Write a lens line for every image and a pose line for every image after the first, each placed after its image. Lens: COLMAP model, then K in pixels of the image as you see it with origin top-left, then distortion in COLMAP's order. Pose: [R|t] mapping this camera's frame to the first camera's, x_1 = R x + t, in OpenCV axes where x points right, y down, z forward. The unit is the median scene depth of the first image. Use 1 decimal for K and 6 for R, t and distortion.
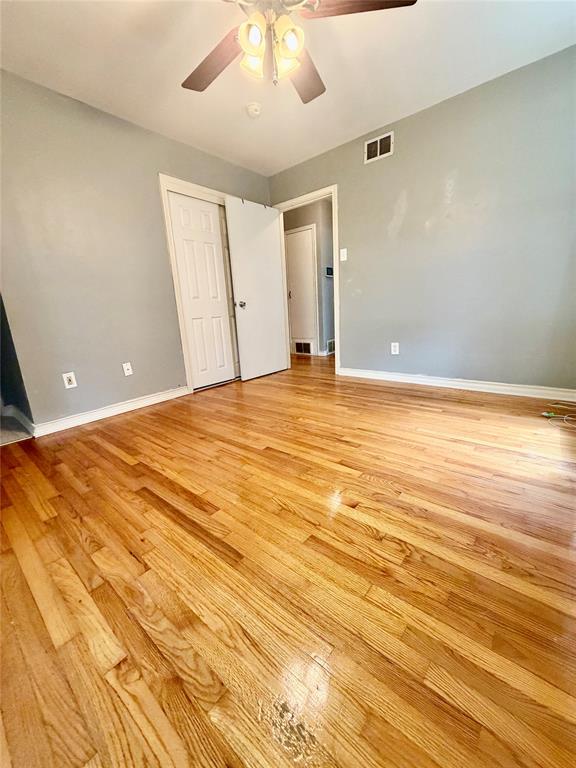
lens RADIAL K [[304.7, 0, 286.0], [0, 304.7, 382.7], [0, 0, 1]] dist [0.000015, 0.000104]
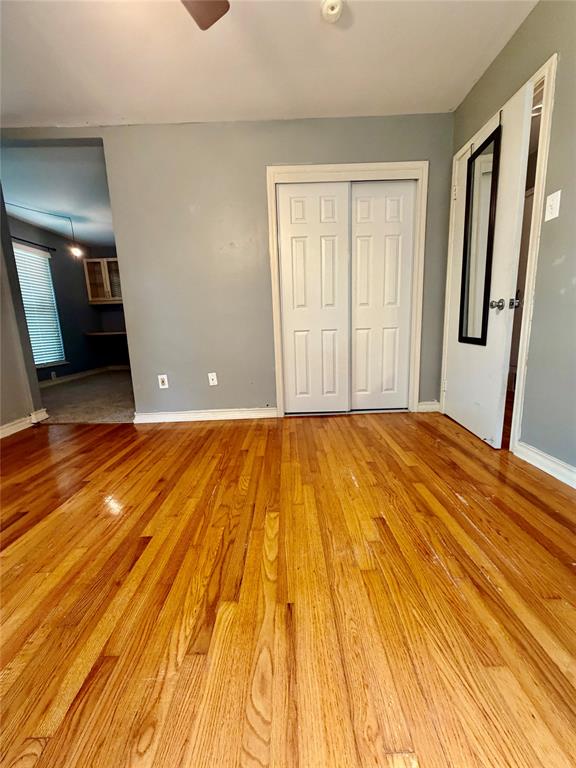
lens RADIAL K [[304.7, 0, 288.8], [0, 304.7, 381.7], [0, 0, 1]] dist [0.000015, 0.000104]
pose [[0.648141, 0.166578, -0.743078, 0.441422], [-0.179858, 0.981661, 0.063182, -0.164844], [0.739976, 0.092698, 0.666215, 0.593792]]
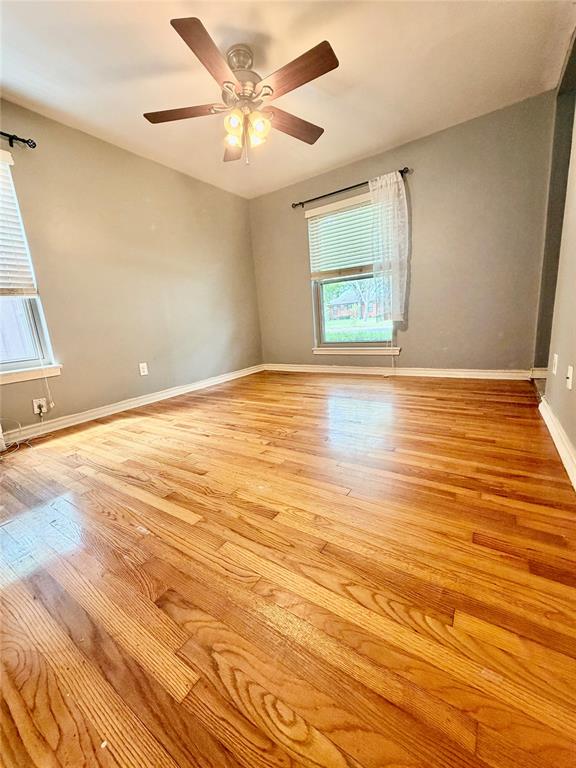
lens RADIAL K [[304.7, 0, 285.8], [0, 304.7, 380.1], [0, 0, 1]] dist [0.000015, 0.000104]
pose [[-0.985701, 0.146469, -0.083313, 0.036005], [0.097130, 0.897892, 0.429366, -0.370847], [0.137695, 0.415134, -0.899279, 1.627270]]
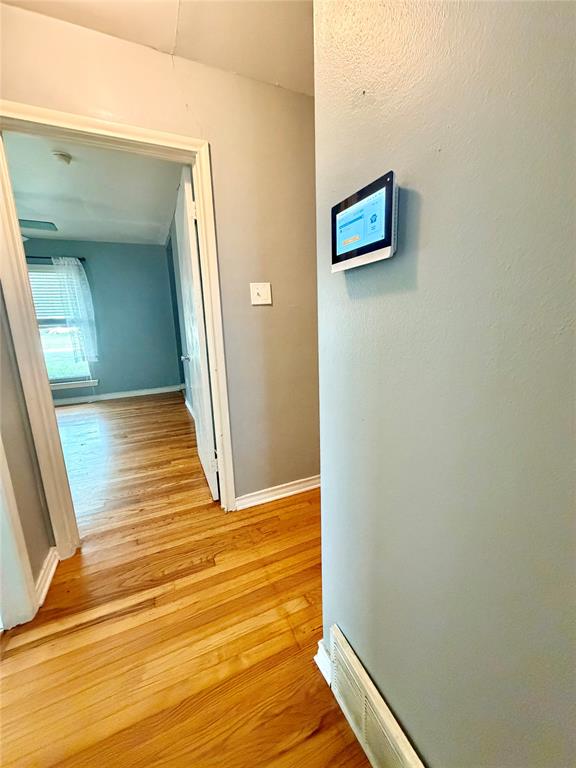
lens RADIAL K [[304.7, 0, 286.1], [0, 304.7, 381.5], [0, 0, 1]] dist [0.000015, 0.000104]
pose [[-0.428372, 0.248401, -0.868789, 0.571353], [-0.154882, 0.927059, 0.341429, -0.699707], [0.890229, 0.280819, -0.358654, 2.145589]]
